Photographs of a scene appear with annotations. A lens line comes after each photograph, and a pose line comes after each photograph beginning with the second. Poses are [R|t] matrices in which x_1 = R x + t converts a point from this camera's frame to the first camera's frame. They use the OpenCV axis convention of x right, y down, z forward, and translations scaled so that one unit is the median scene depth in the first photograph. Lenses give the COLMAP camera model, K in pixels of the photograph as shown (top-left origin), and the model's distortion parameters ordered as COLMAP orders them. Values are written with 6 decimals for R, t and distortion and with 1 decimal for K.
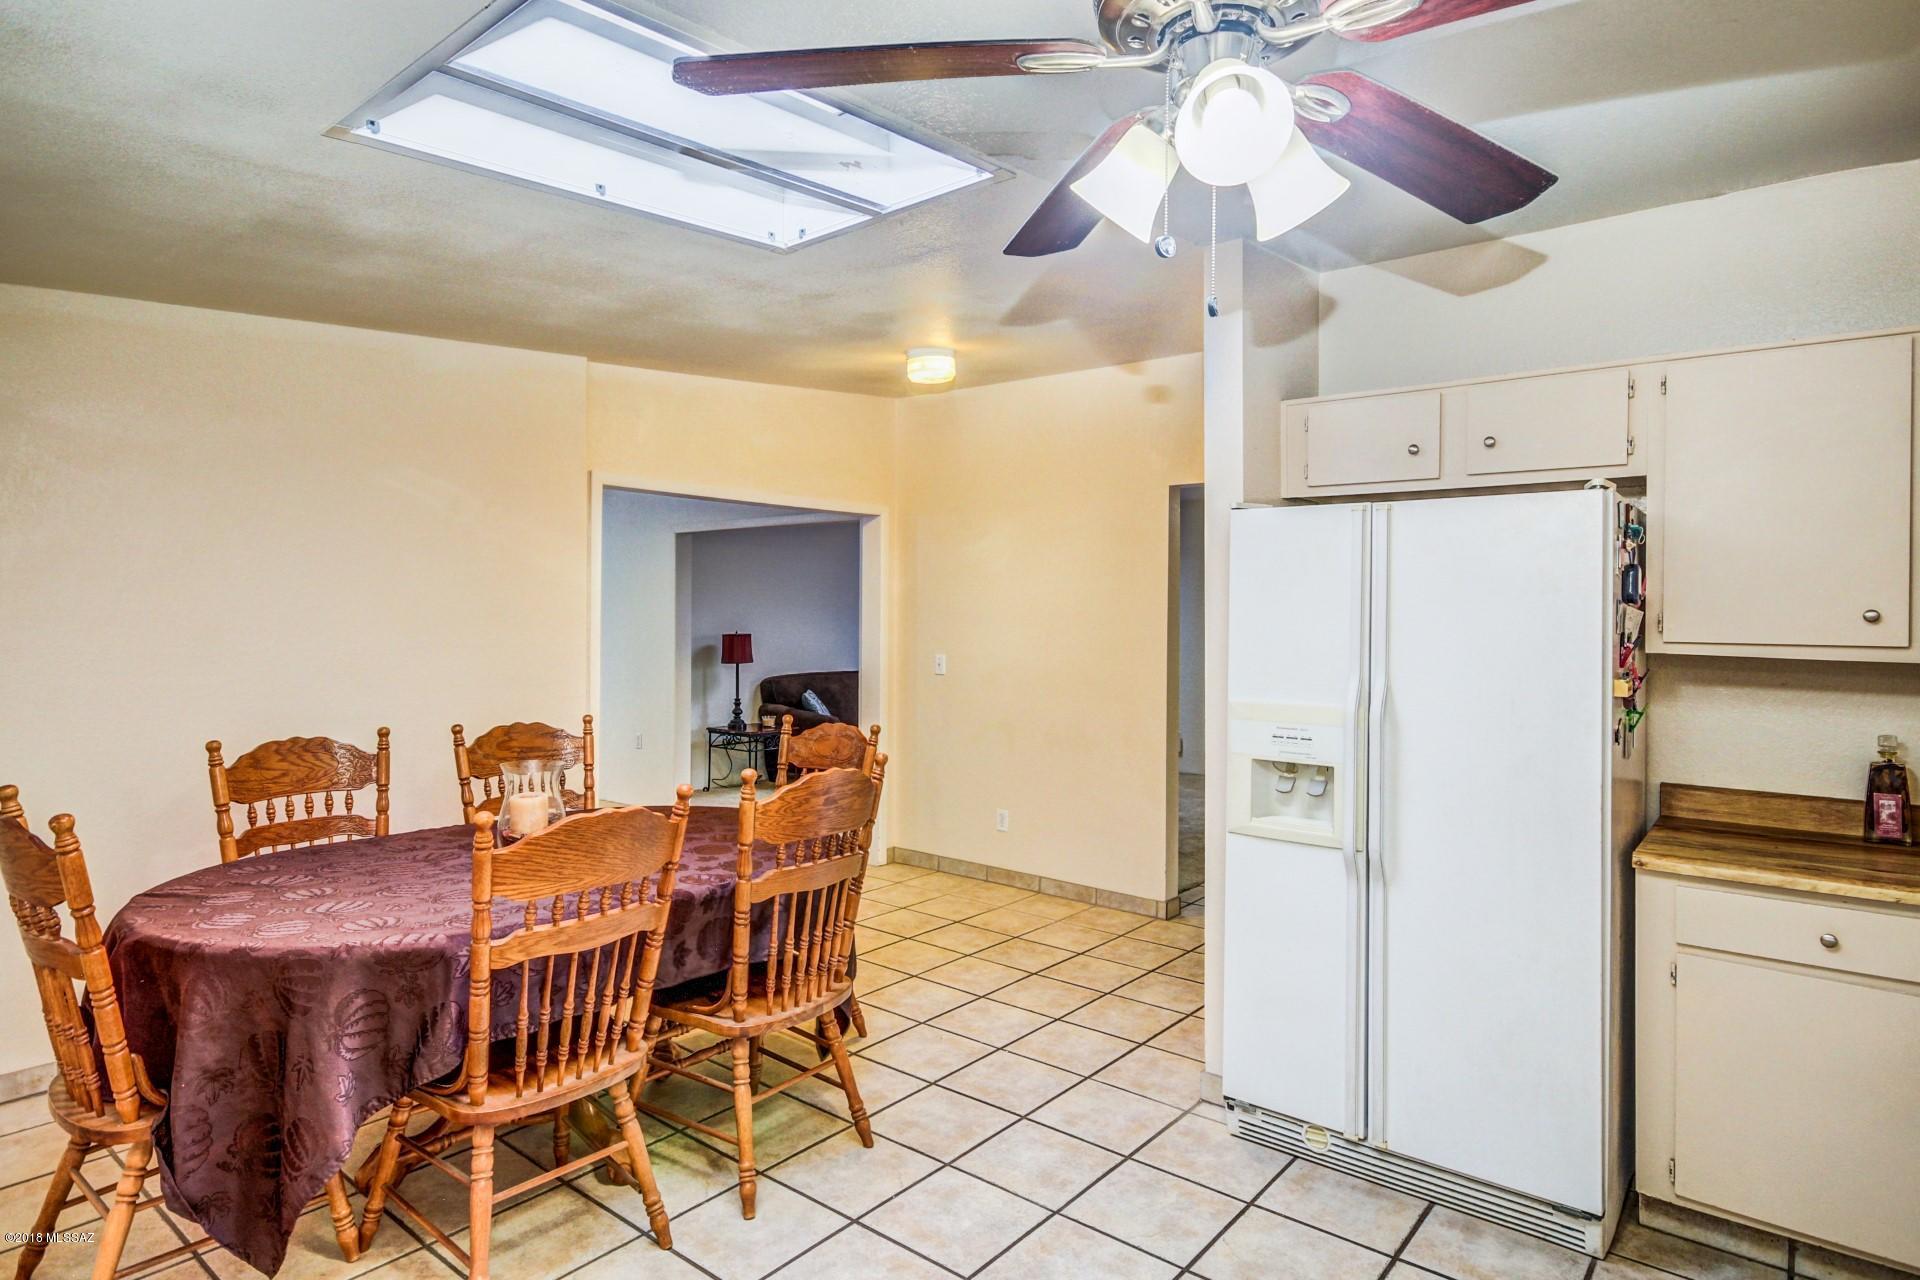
lens RADIAL K [[1043.5, 0, 961.9], [0, 1043.5, 626.3], [0, 0, 1]] dist [0.002710, 0.000760]
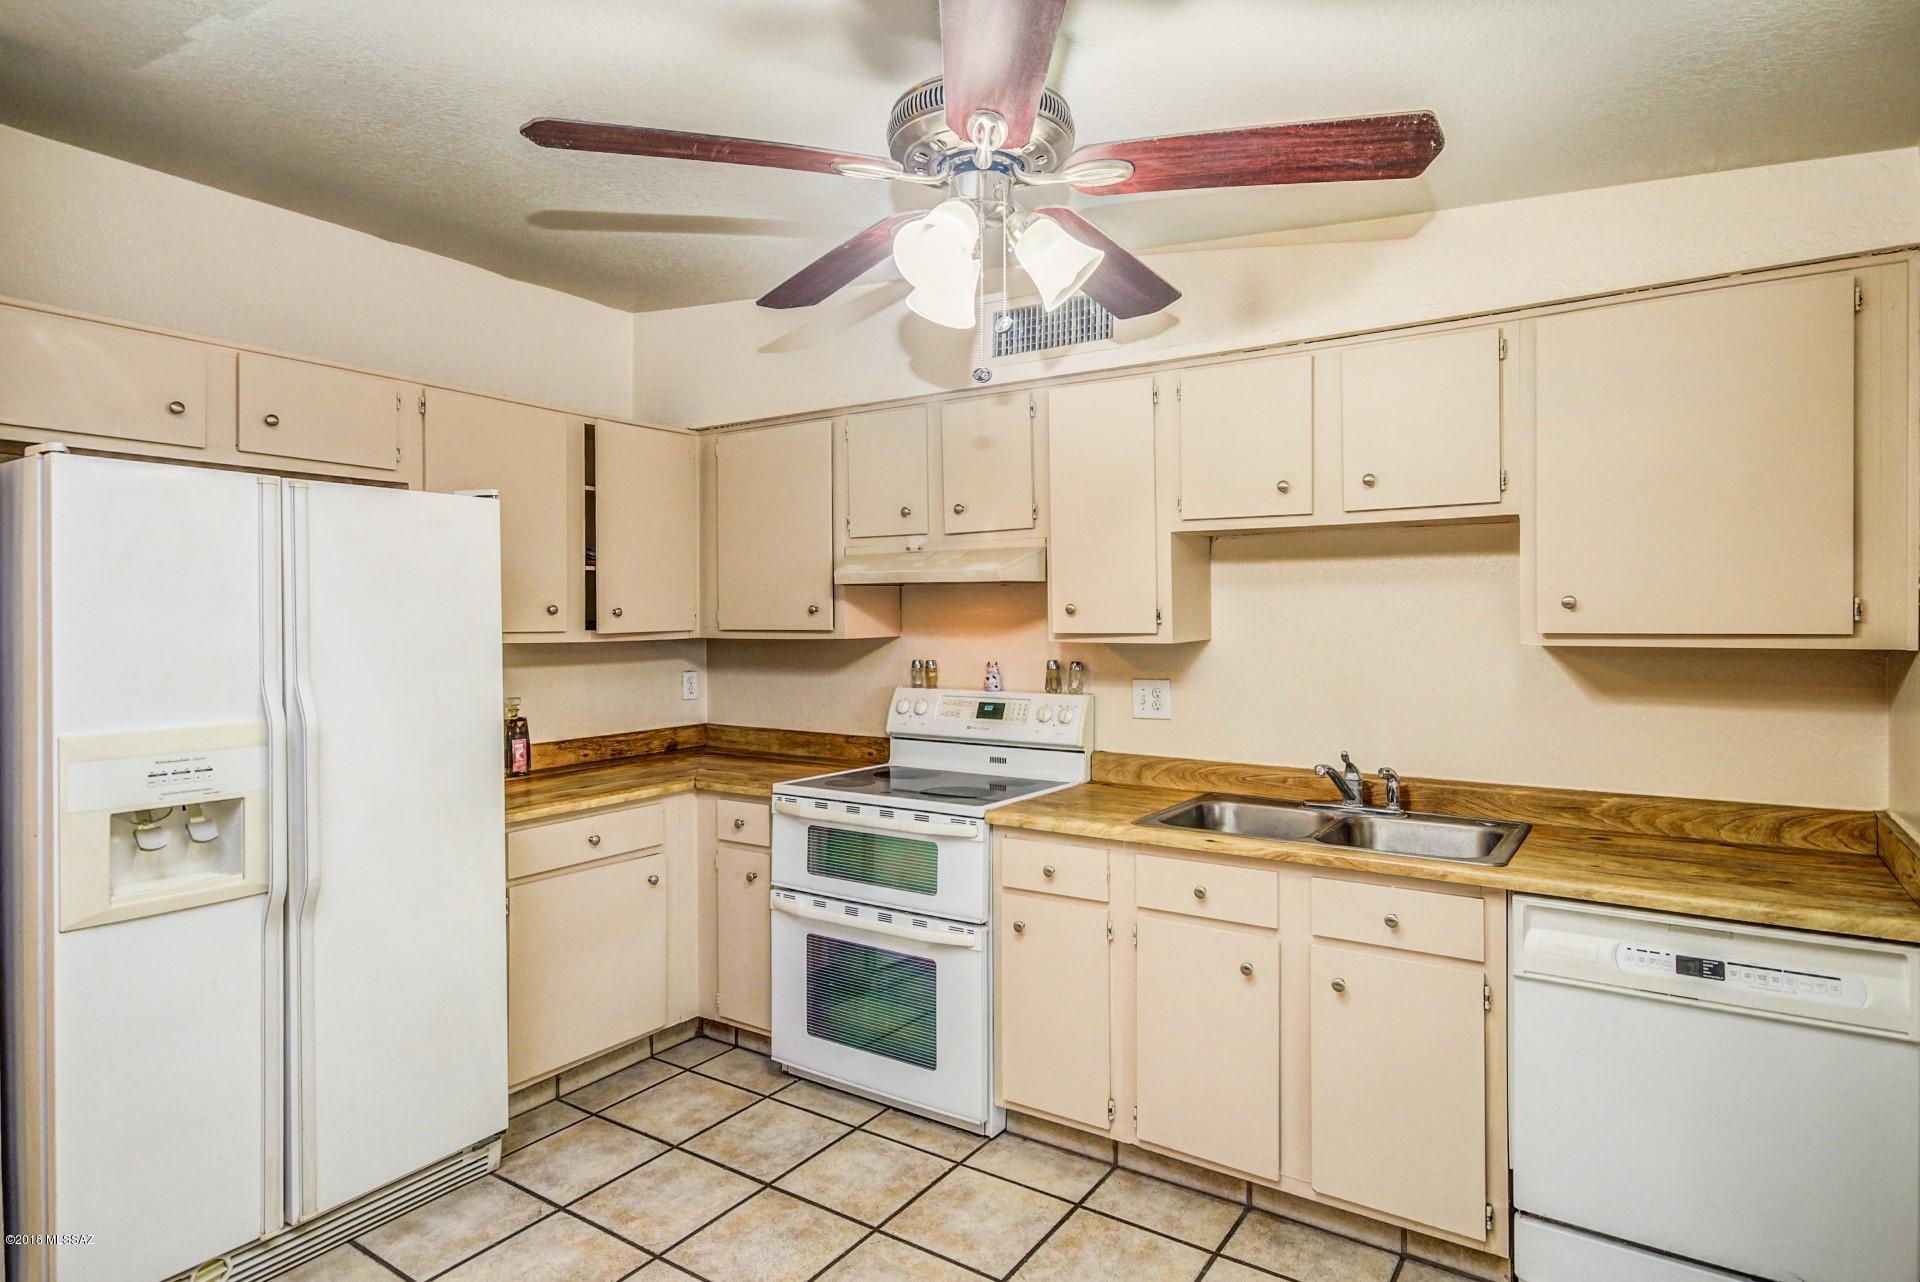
lens RADIAL K [[1043.5, 0, 961.9], [0, 1043.5, 627.3], [0, 0, 1]] dist [0.002710, 0.000760]
pose [[-0.090078, -0.020742, 0.995719, -0.516419], [0.007311, 0.999742, 0.021487, -0.011220], [-0.995908, 0.009215, -0.089903, 0.535391]]
